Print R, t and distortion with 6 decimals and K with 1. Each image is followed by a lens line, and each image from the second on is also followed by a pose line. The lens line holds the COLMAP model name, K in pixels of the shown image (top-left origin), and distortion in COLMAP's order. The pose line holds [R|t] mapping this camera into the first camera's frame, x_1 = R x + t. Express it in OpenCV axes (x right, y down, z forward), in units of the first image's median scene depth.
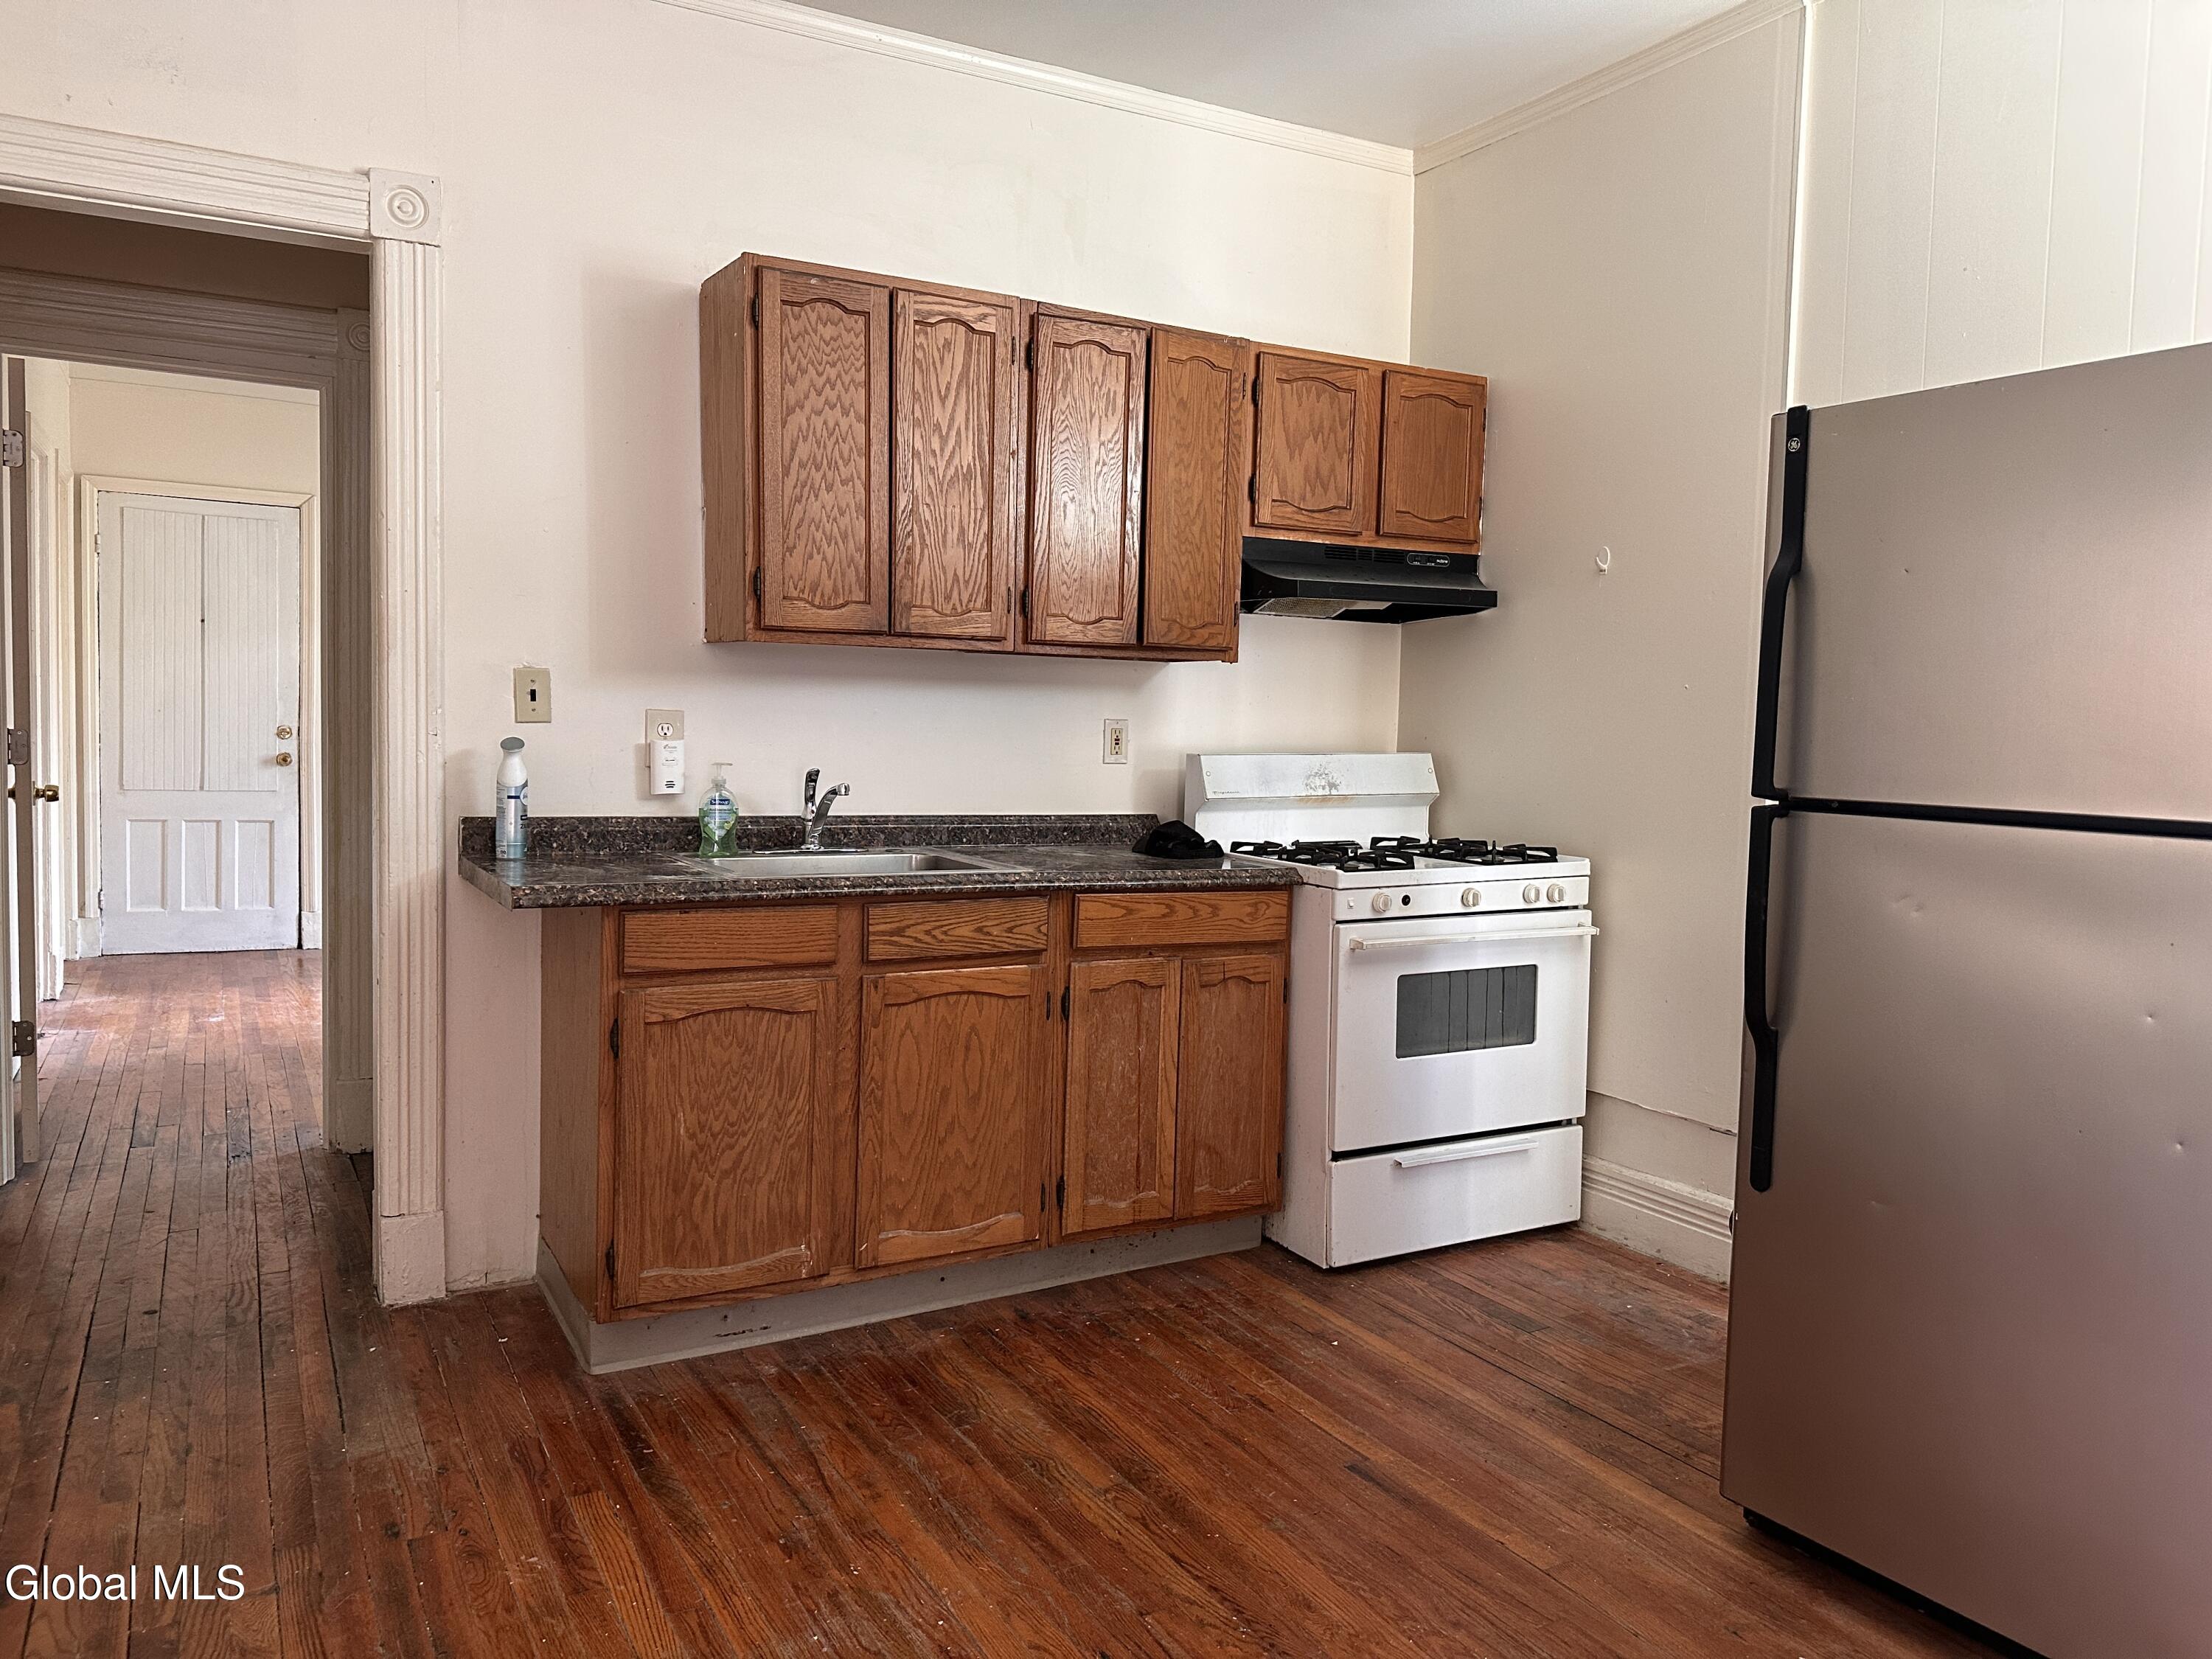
lens RADIAL K [[1551.3, 0, 1087.9], [0, 1551.3, 830.3], [0, 0, 1]] dist [0.078258, -0.087138]
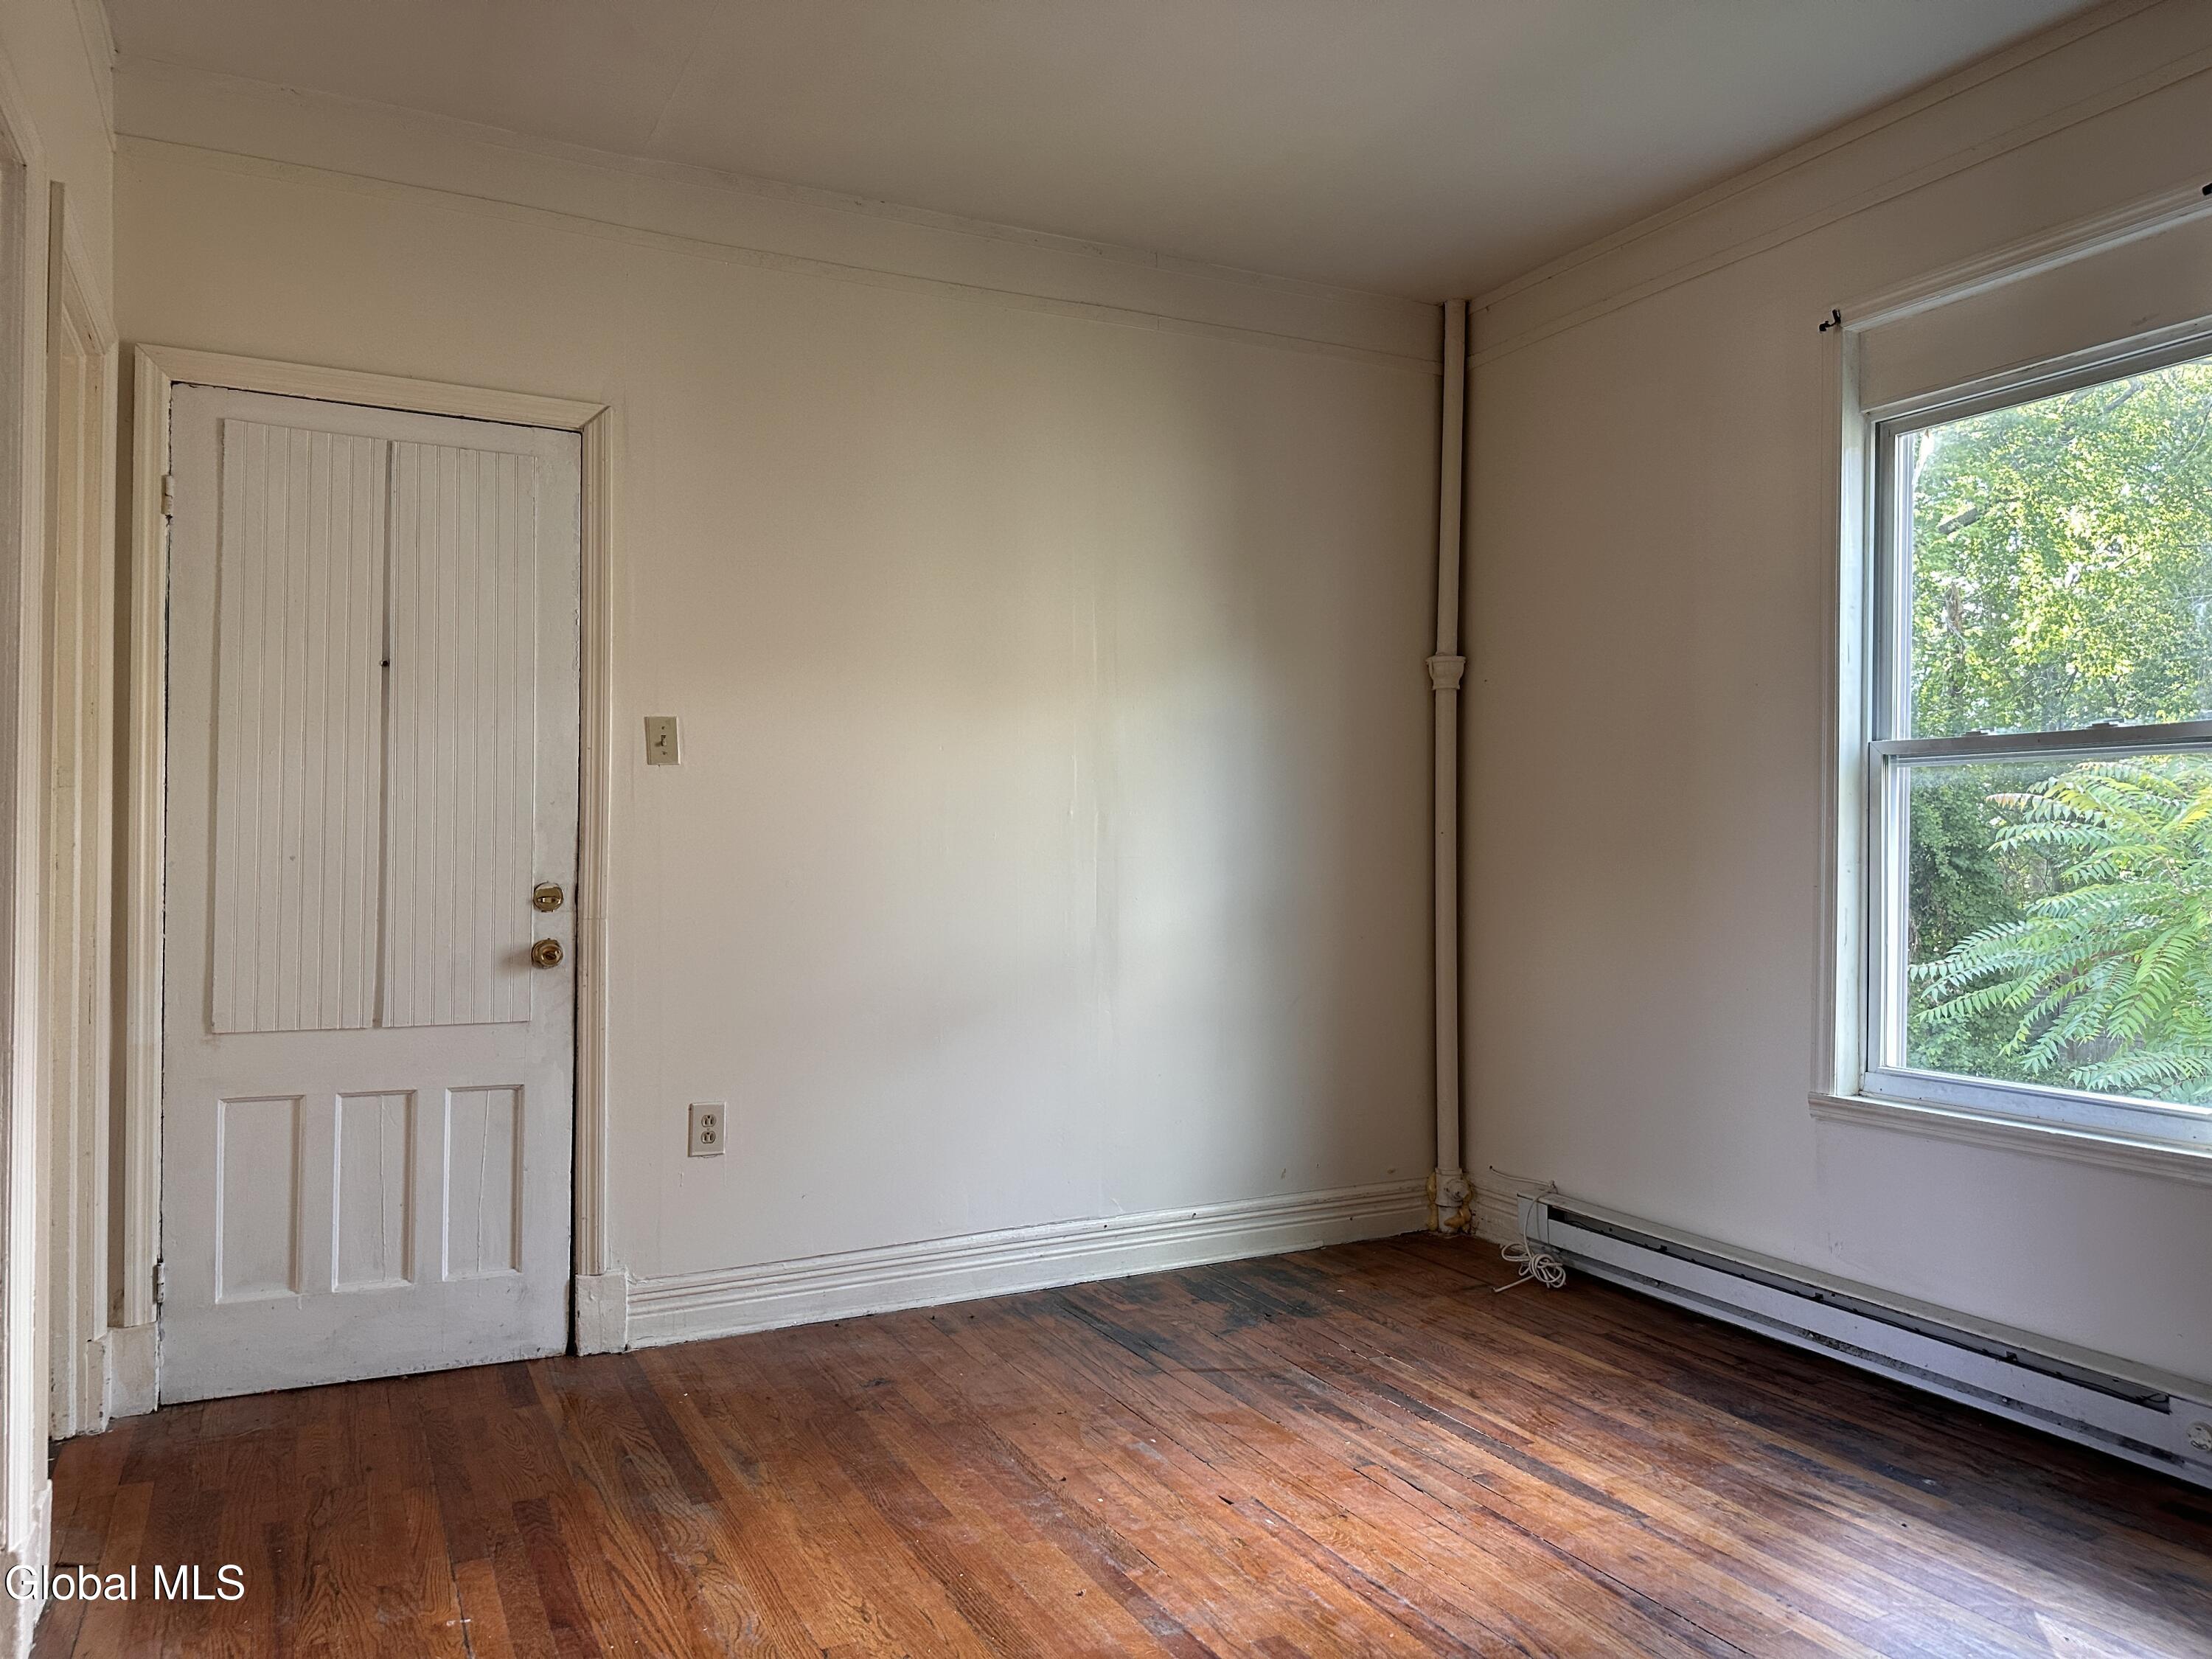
lens RADIAL K [[1553.4, 0, 1096.9], [0, 1553.4, 824.7], [0, 0, 1]] dist [0.069750, -0.074205]
pose [[0.999175, -0.024056, -0.032733, -0.330846], [0.021707, 0.997287, -0.070333, -0.047384], [0.034337, 0.069565, 0.996986, 0.536221]]
